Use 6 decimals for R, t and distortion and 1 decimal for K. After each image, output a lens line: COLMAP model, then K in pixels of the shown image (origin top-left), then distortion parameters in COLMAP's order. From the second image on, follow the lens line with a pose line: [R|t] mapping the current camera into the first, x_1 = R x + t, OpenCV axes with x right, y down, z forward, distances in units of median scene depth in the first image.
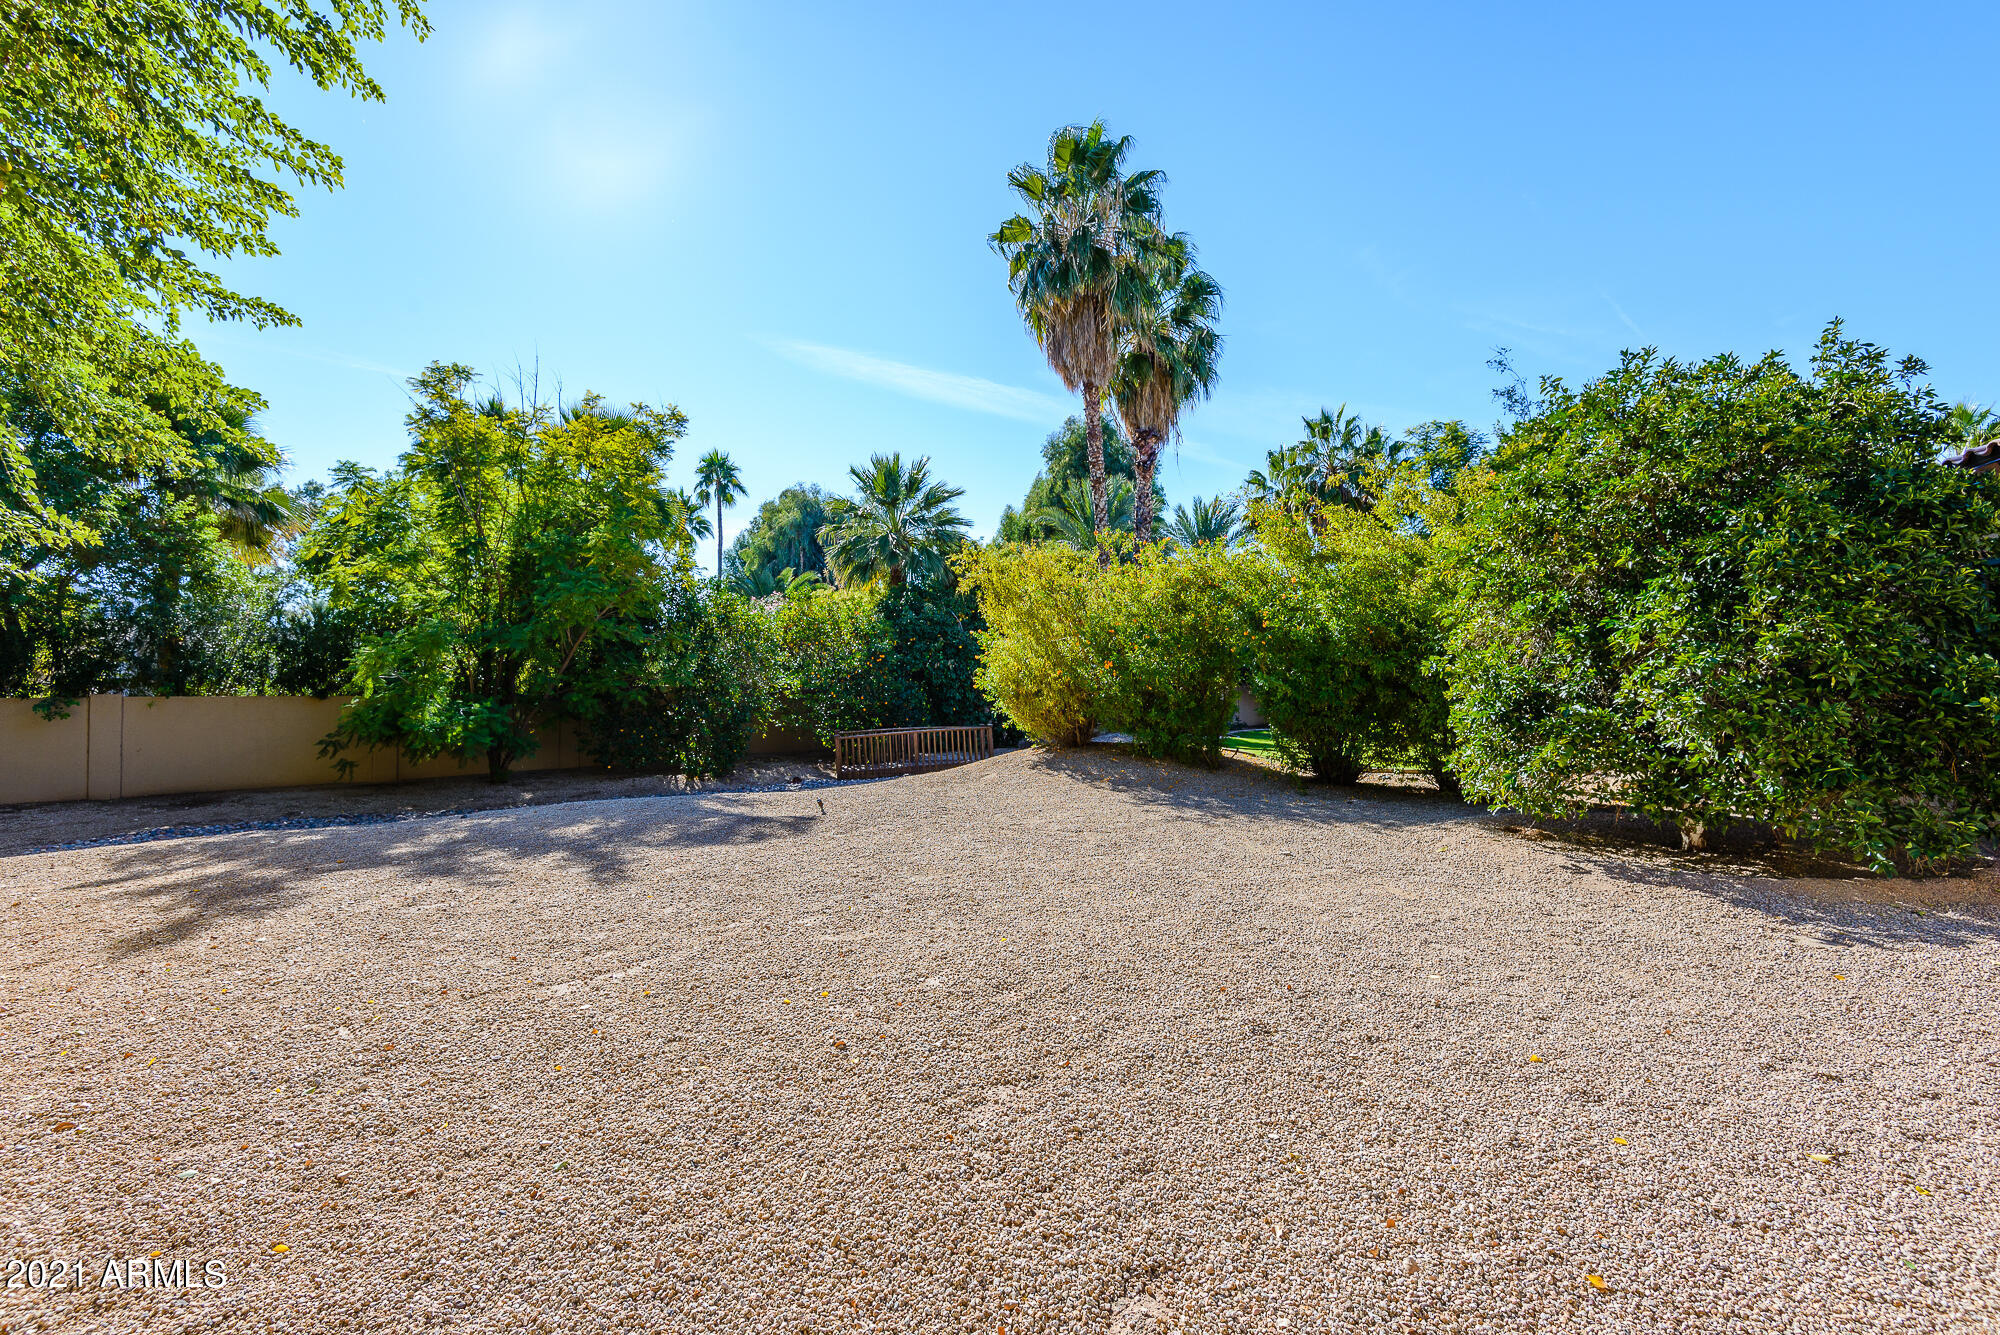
lens RADIAL K [[896.4, 0, 1003.6], [0, 896.4, 677.8], [0, 0, 1]] dist [0.019718, -0.013070]
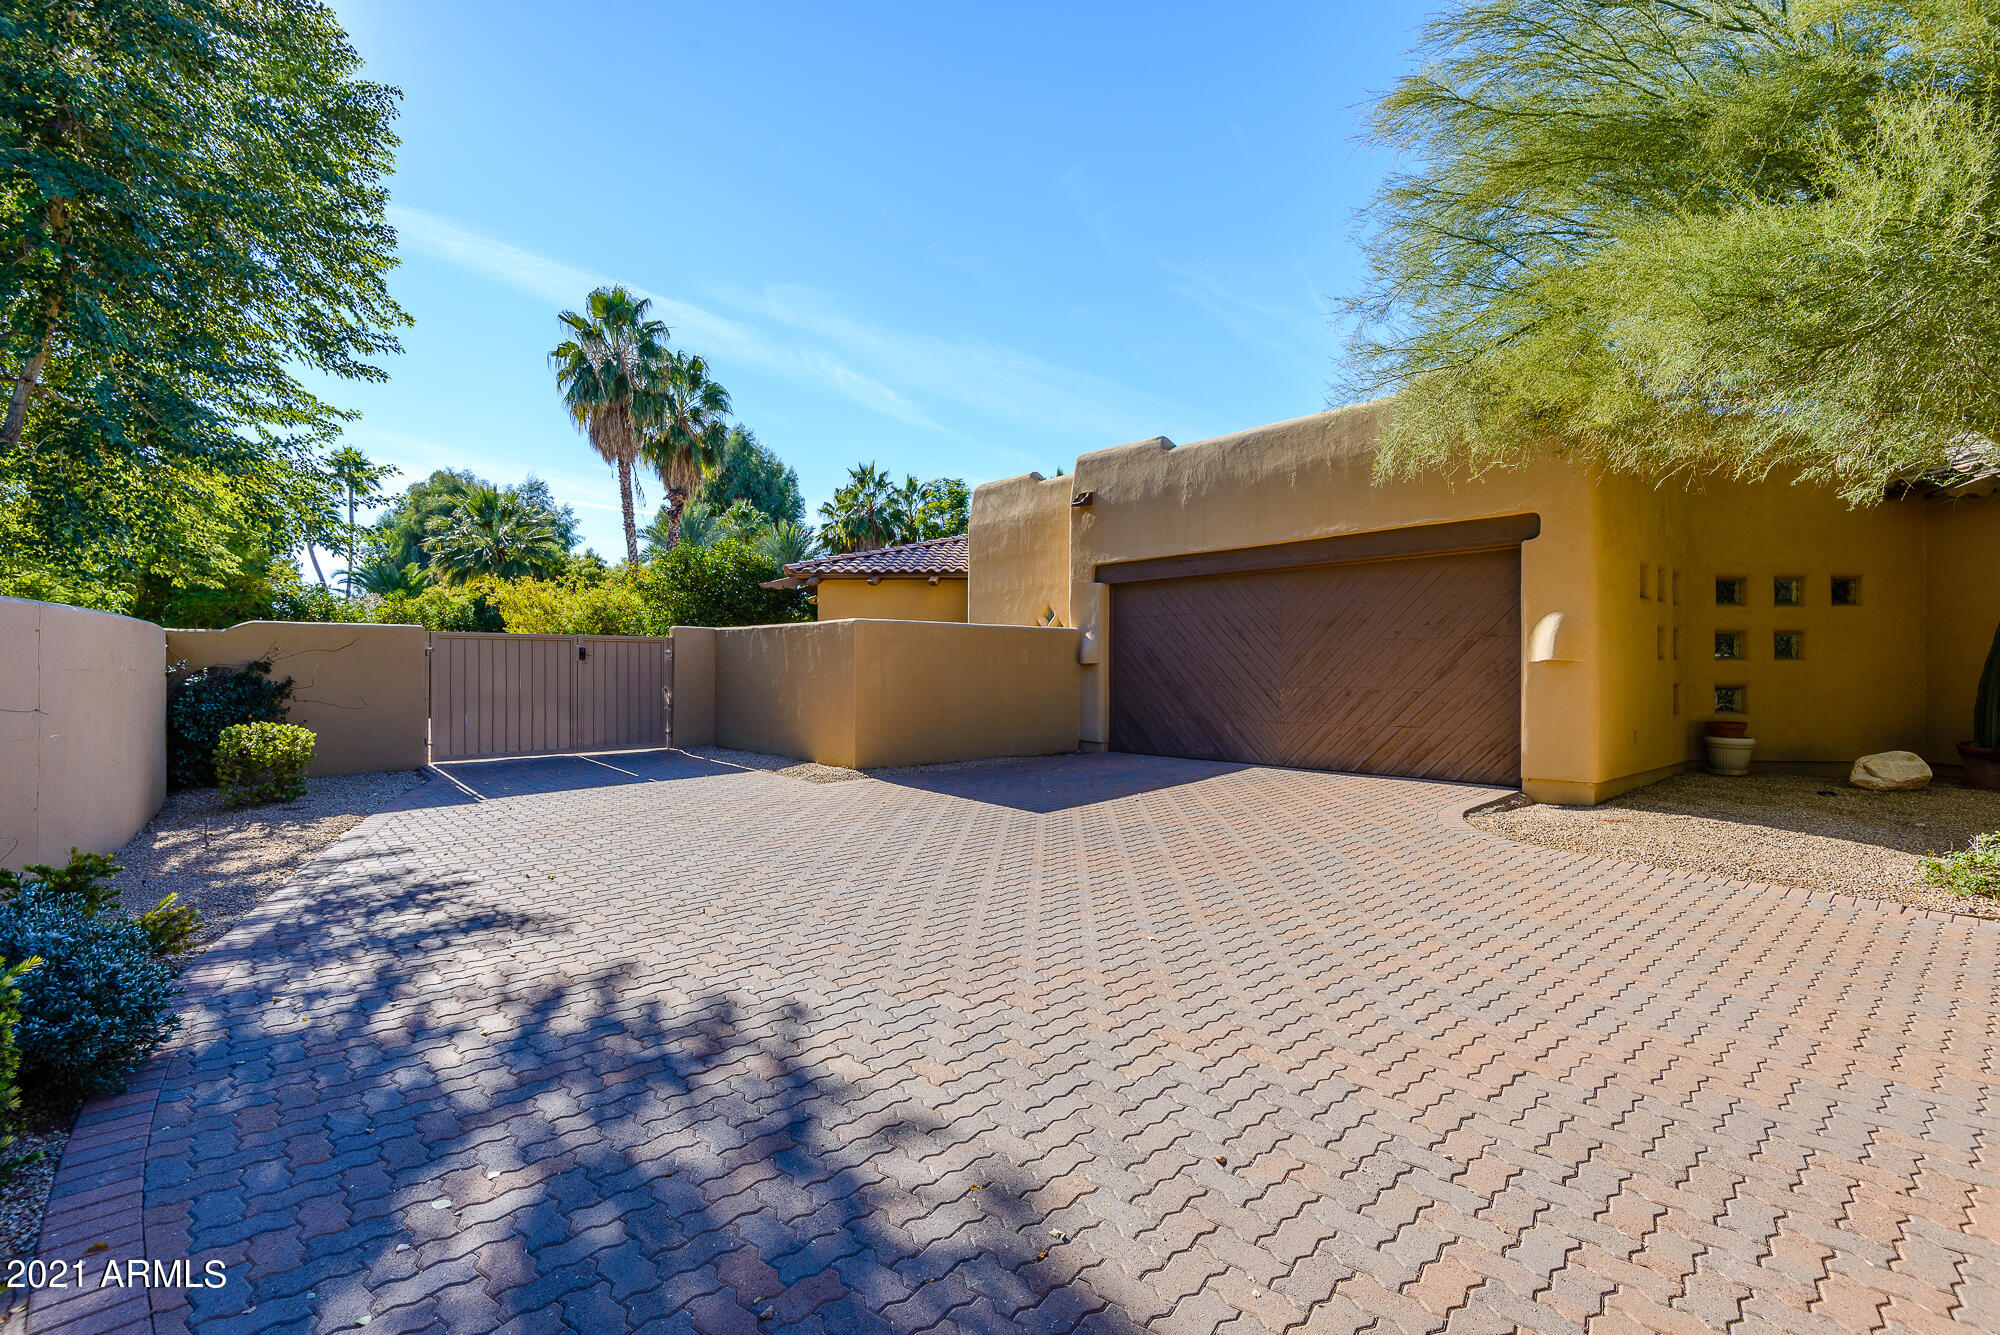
lens RADIAL K [[896.4, 0, 997.1], [0, 896.4, 672.8], [0, 0, 1]] dist [0.019718, -0.013070]
pose [[0.958737, 0.007418, 0.284197, 0.220702], [-0.012016, 0.999824, 0.014440, -0.005288], [-0.284039, -0.017259, 0.958657, -0.488067]]
